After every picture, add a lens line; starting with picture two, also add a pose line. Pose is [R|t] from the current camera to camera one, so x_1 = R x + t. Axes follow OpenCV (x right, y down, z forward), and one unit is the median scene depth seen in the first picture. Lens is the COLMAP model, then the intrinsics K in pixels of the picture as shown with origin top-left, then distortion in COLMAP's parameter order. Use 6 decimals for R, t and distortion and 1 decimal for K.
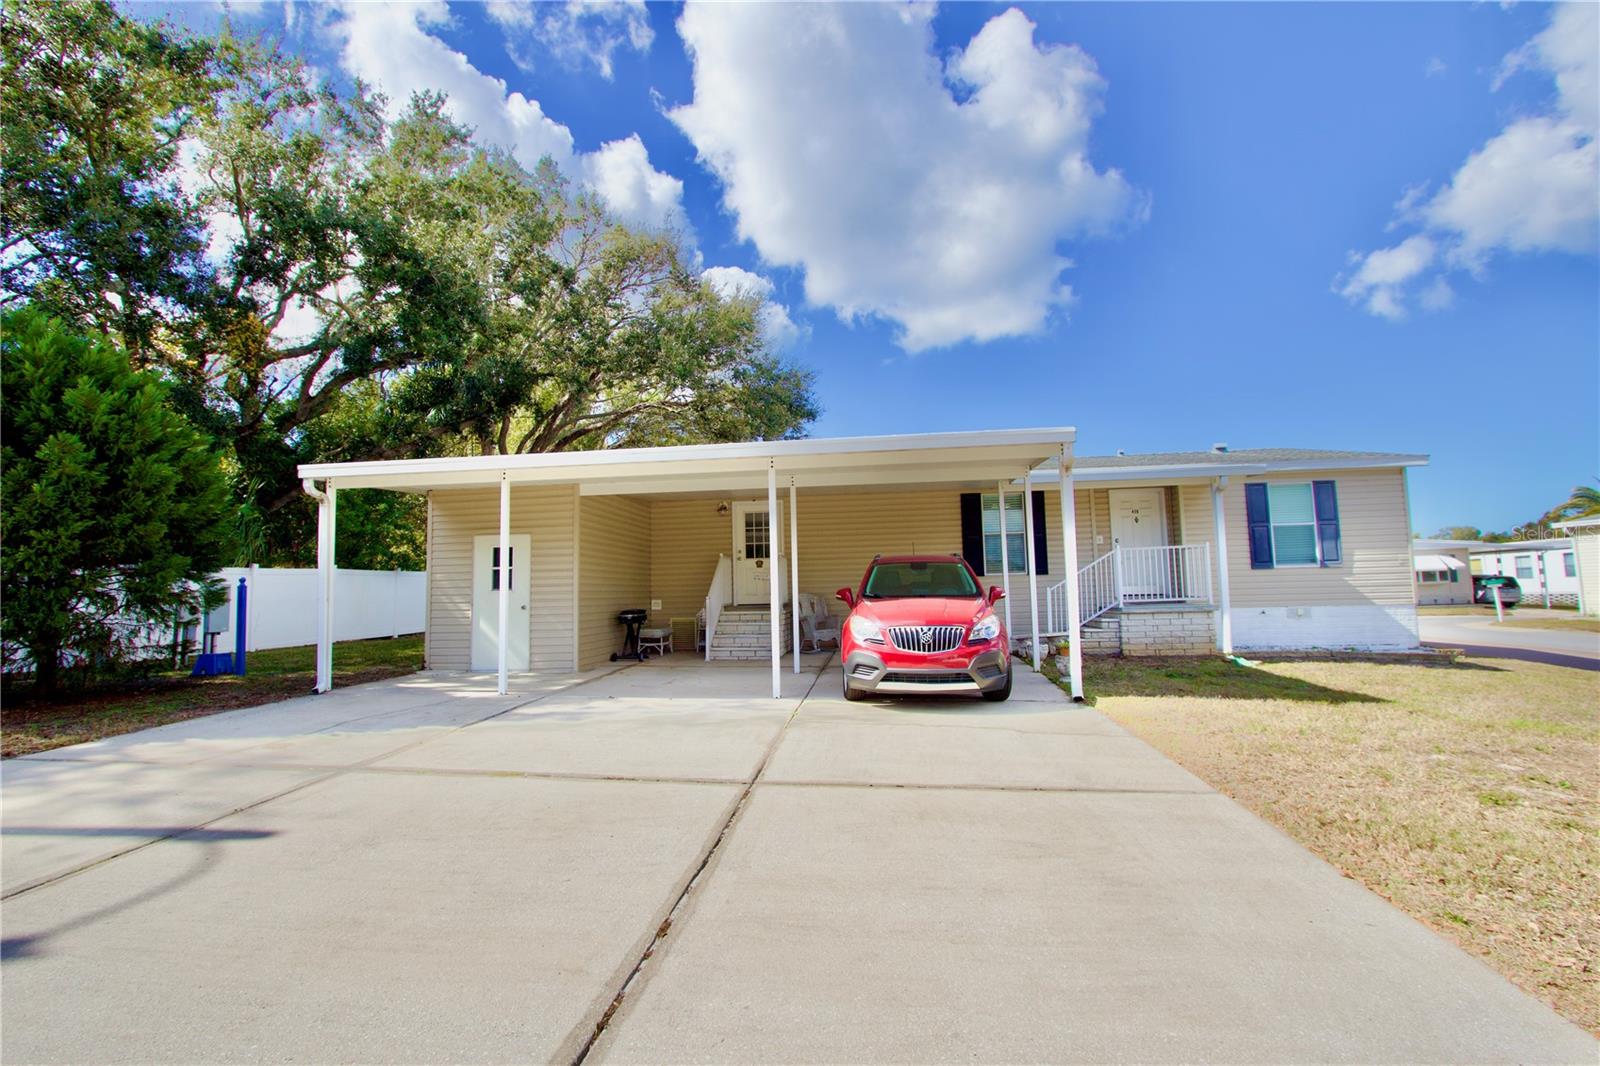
lens RADIAL K [[731.5, 0, 767.0], [0, 731.5, 526.5], [0, 0, 1]] dist [-0.000267, 0.000300]
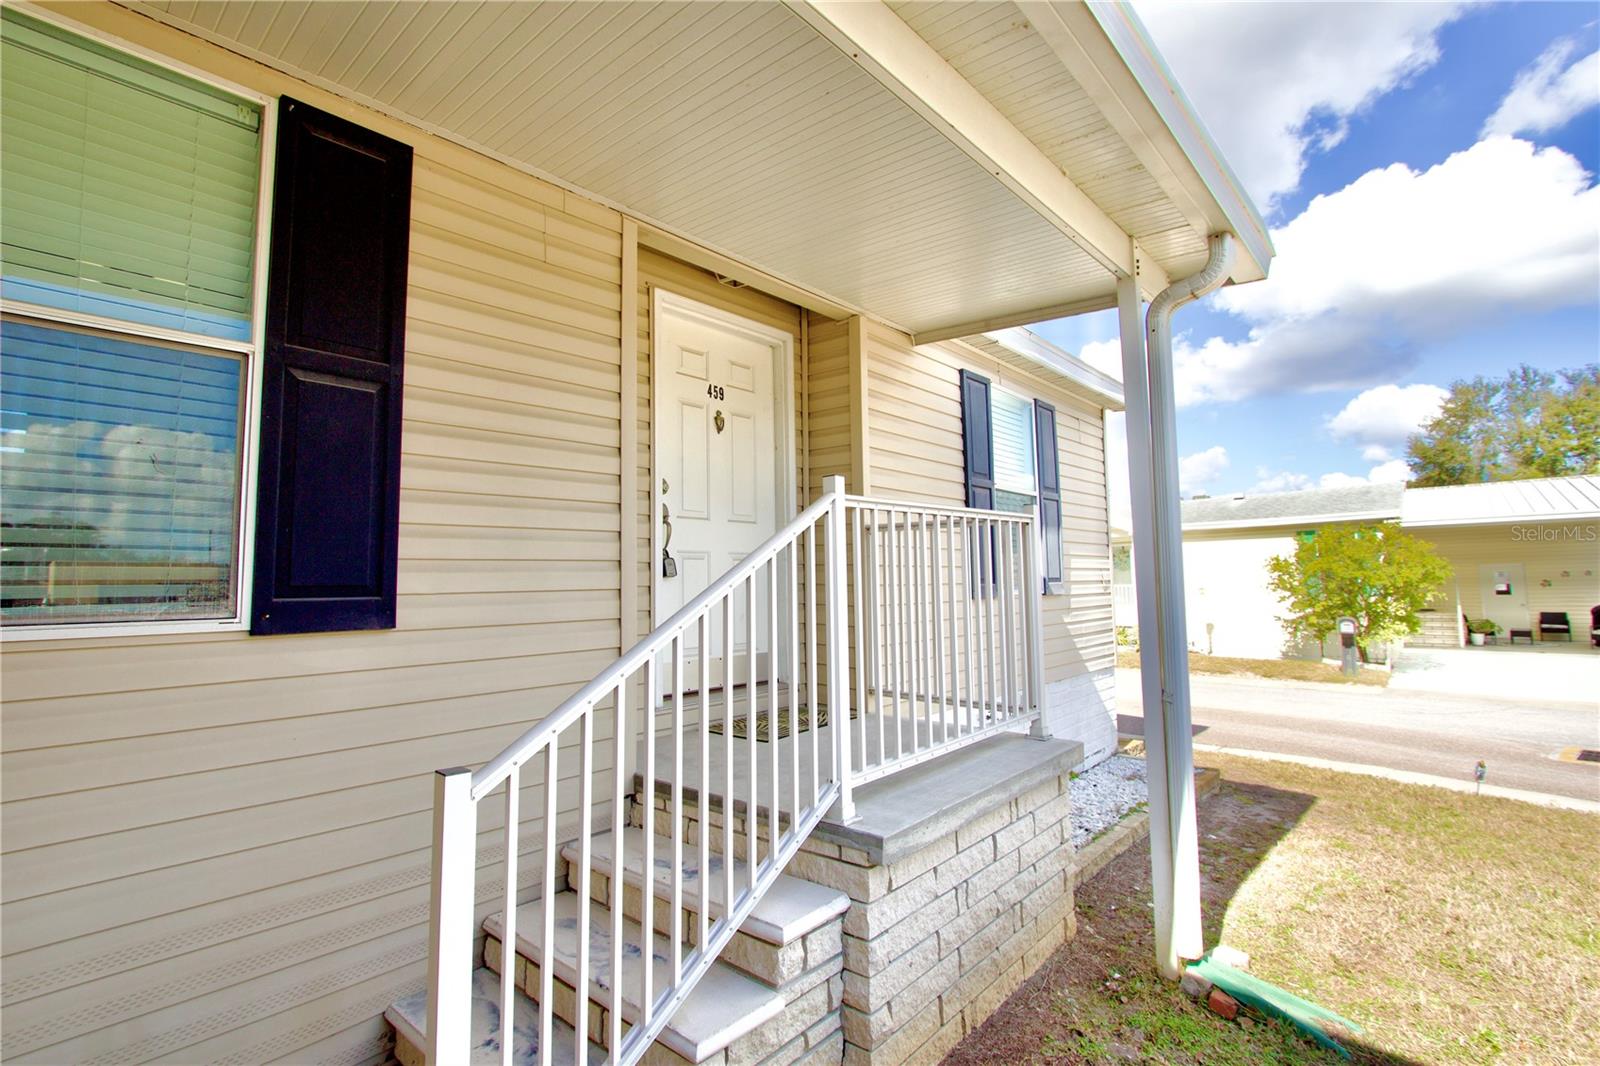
lens RADIAL K [[738.6, 0, 788.9], [0, 738.6, 522.5], [0, 0, 1]] dist [-0.016826, 0.001194]
pose [[0.567886, 0.083593, 0.818851, 0.315213], [-0.067444, 0.996210, -0.054926, 0.047886], [-0.820339, -0.024035, 0.571372, 0.890894]]
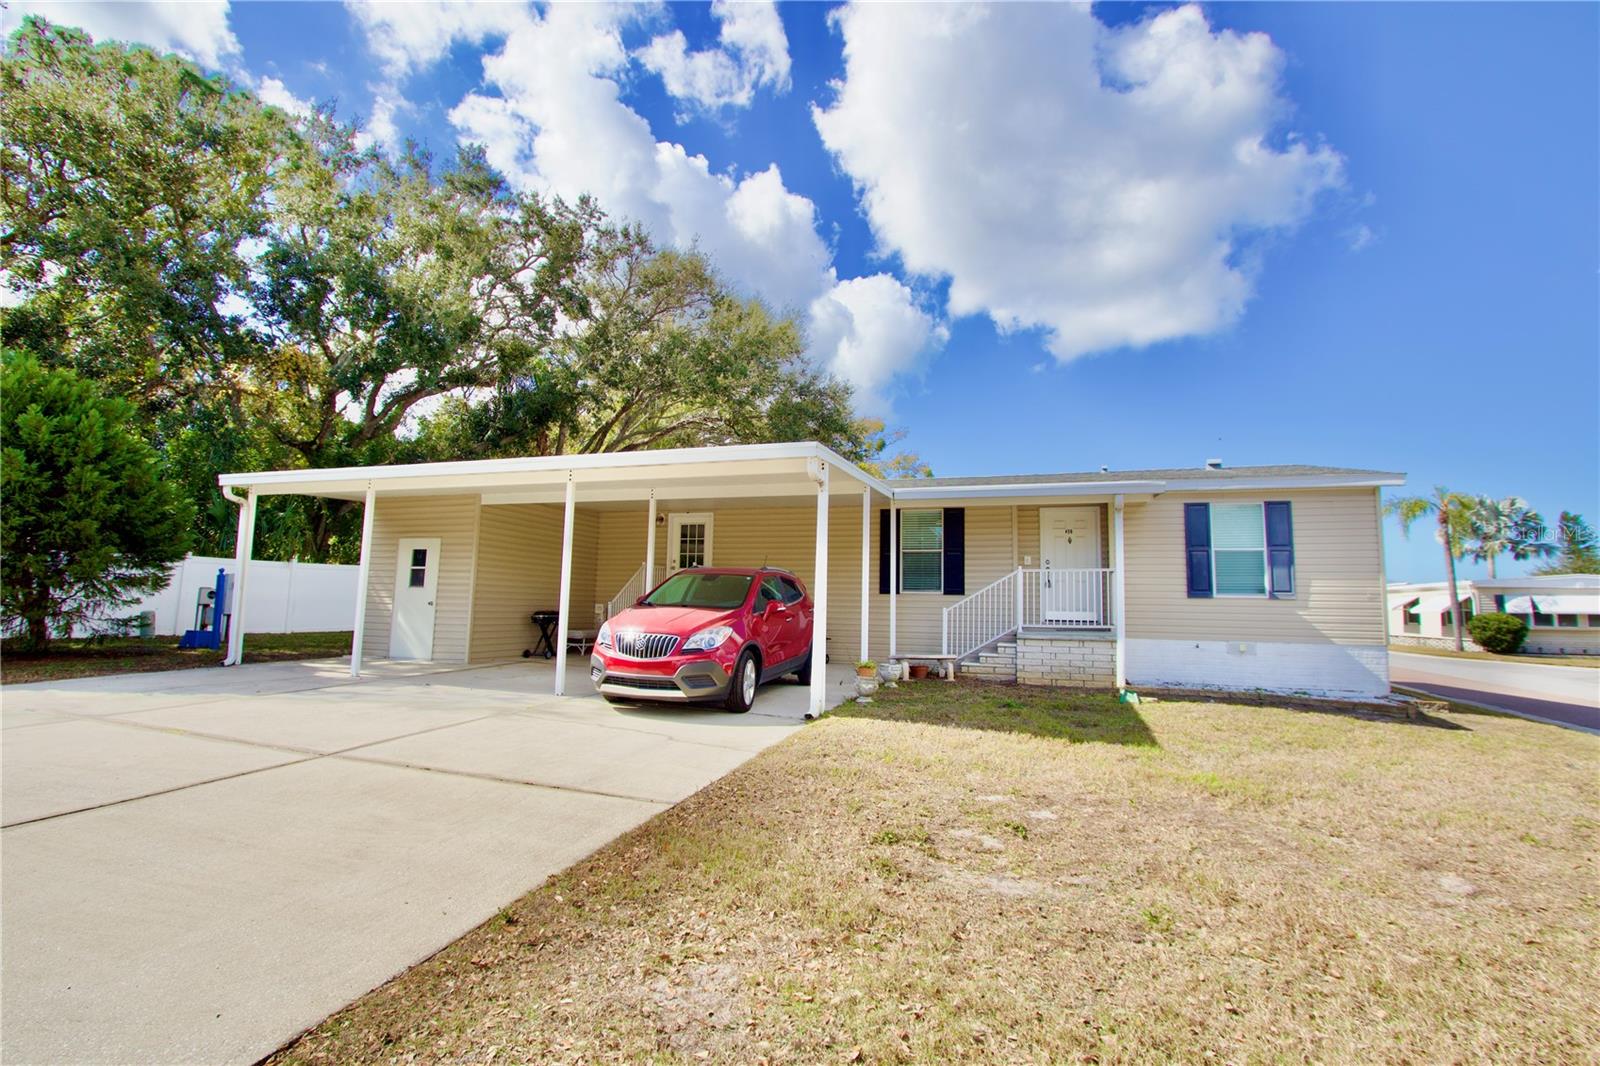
lens RADIAL K [[731.5, 0, 767.0], [0, 731.5, 526.5], [0, 0, 1]] dist [-0.000267, 0.000300]
pose [[0.978410, 0.021964, -0.205501, 0.348198], [-0.025608, 0.999558, -0.015090, -0.002777], [0.205079, 0.020027, 0.978540, 0.008033]]
